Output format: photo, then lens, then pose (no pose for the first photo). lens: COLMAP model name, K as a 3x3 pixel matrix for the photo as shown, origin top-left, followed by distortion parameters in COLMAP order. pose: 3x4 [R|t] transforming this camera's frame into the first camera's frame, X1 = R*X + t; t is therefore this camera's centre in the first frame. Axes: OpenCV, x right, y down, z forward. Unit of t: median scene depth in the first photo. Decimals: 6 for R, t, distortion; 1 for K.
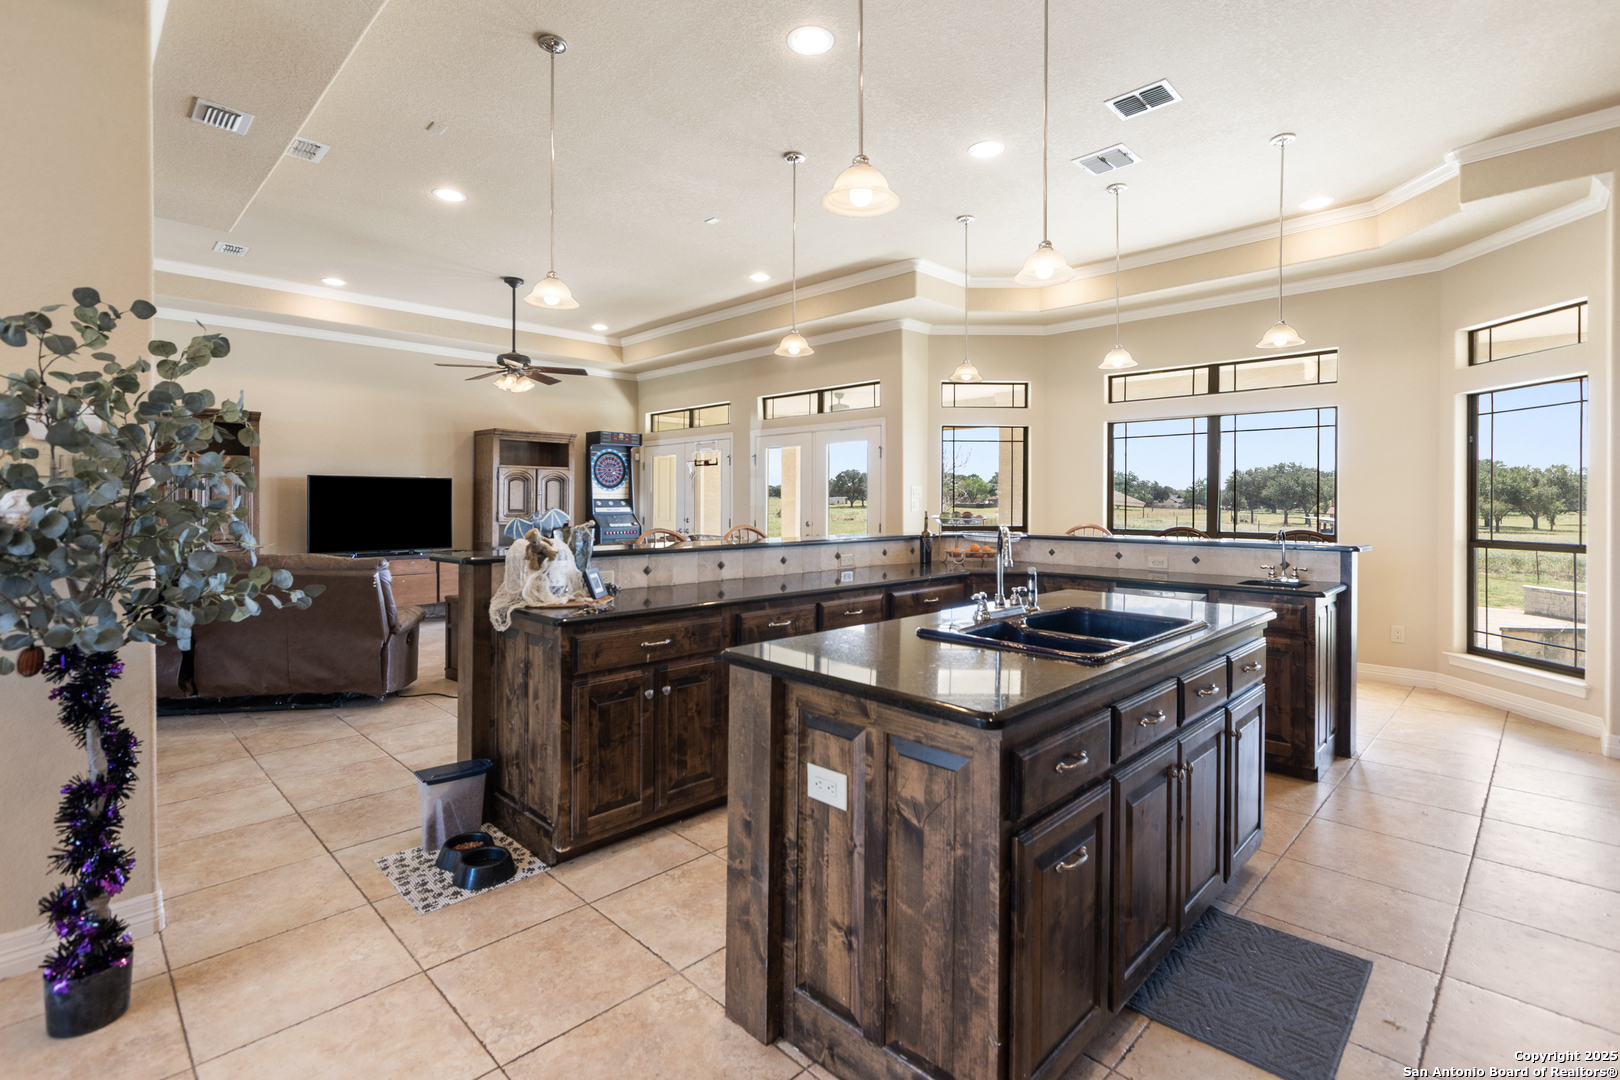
lens RADIAL K [[742.9, 0, 810.6], [0, 742.9, 503.5], [0, 0, 1]] dist [0.002499, 0.000302]
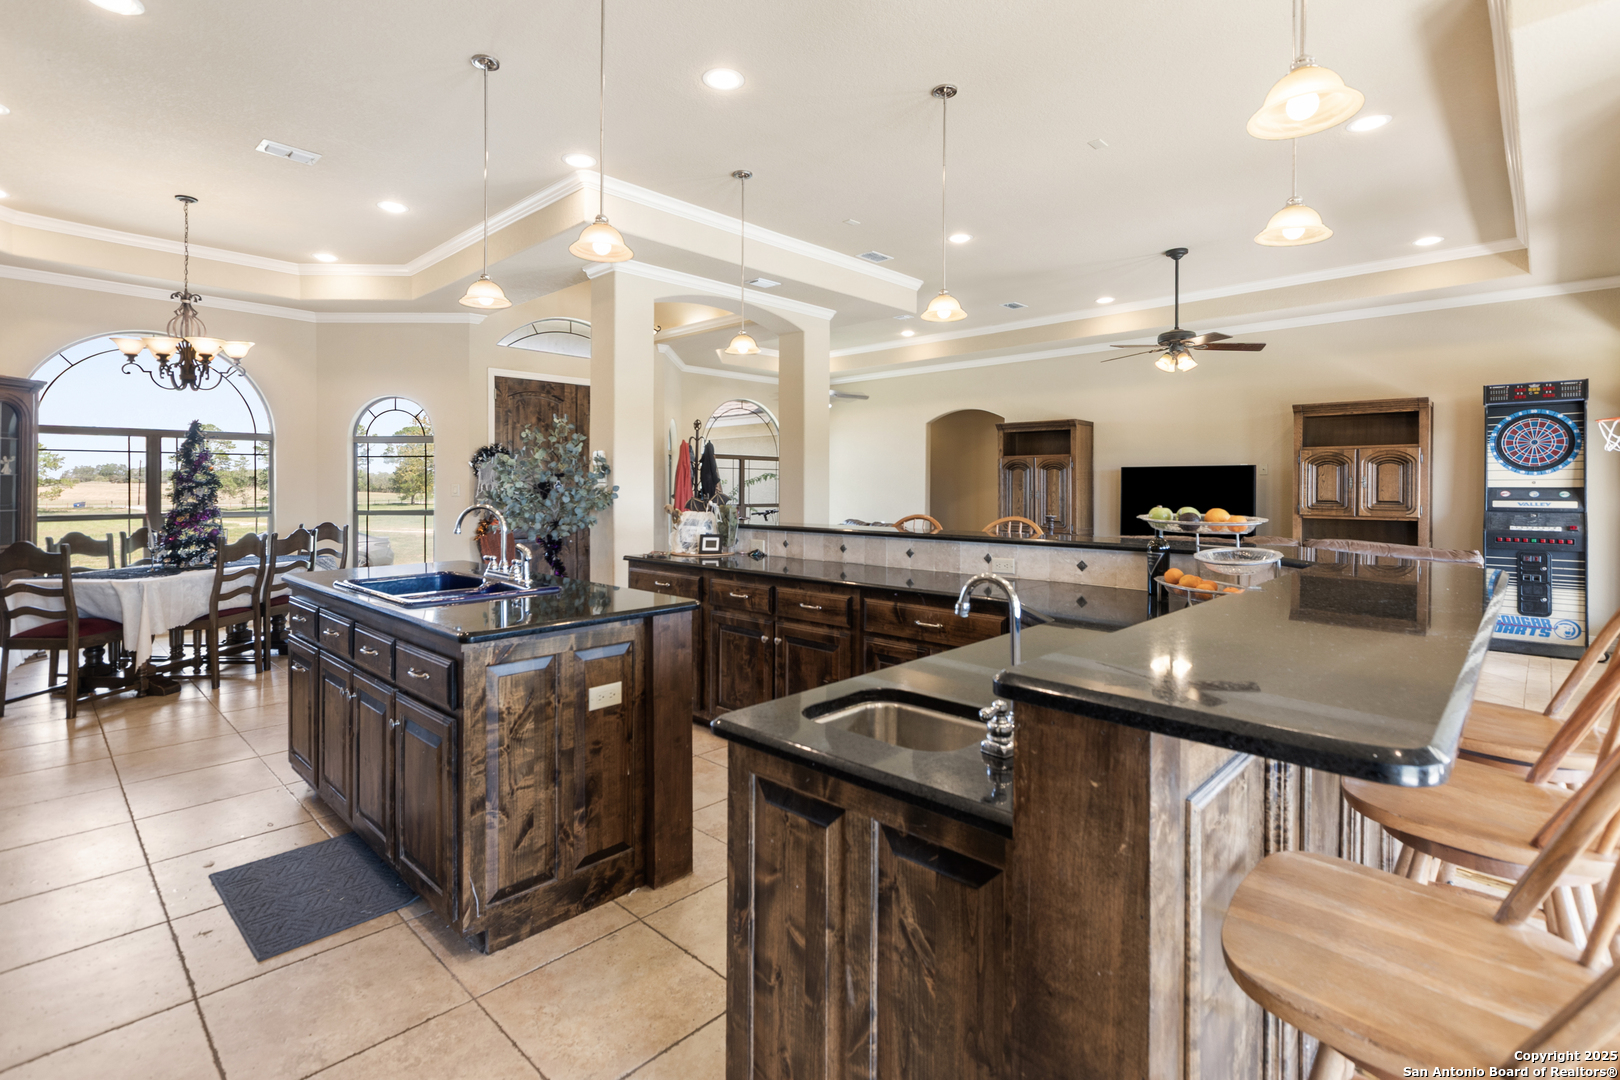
lens RADIAL K [[742.9, 0, 785.2], [0, 742.9, 485.2], [0, 0, 1]] dist [0.002499, 0.000302]
pose [[0.016117, -0.005790, -0.999853, 0.916912], [-0.006452, 0.999962, -0.005894, -0.000132], [0.999849, 0.006546, 0.016079, 0.879103]]
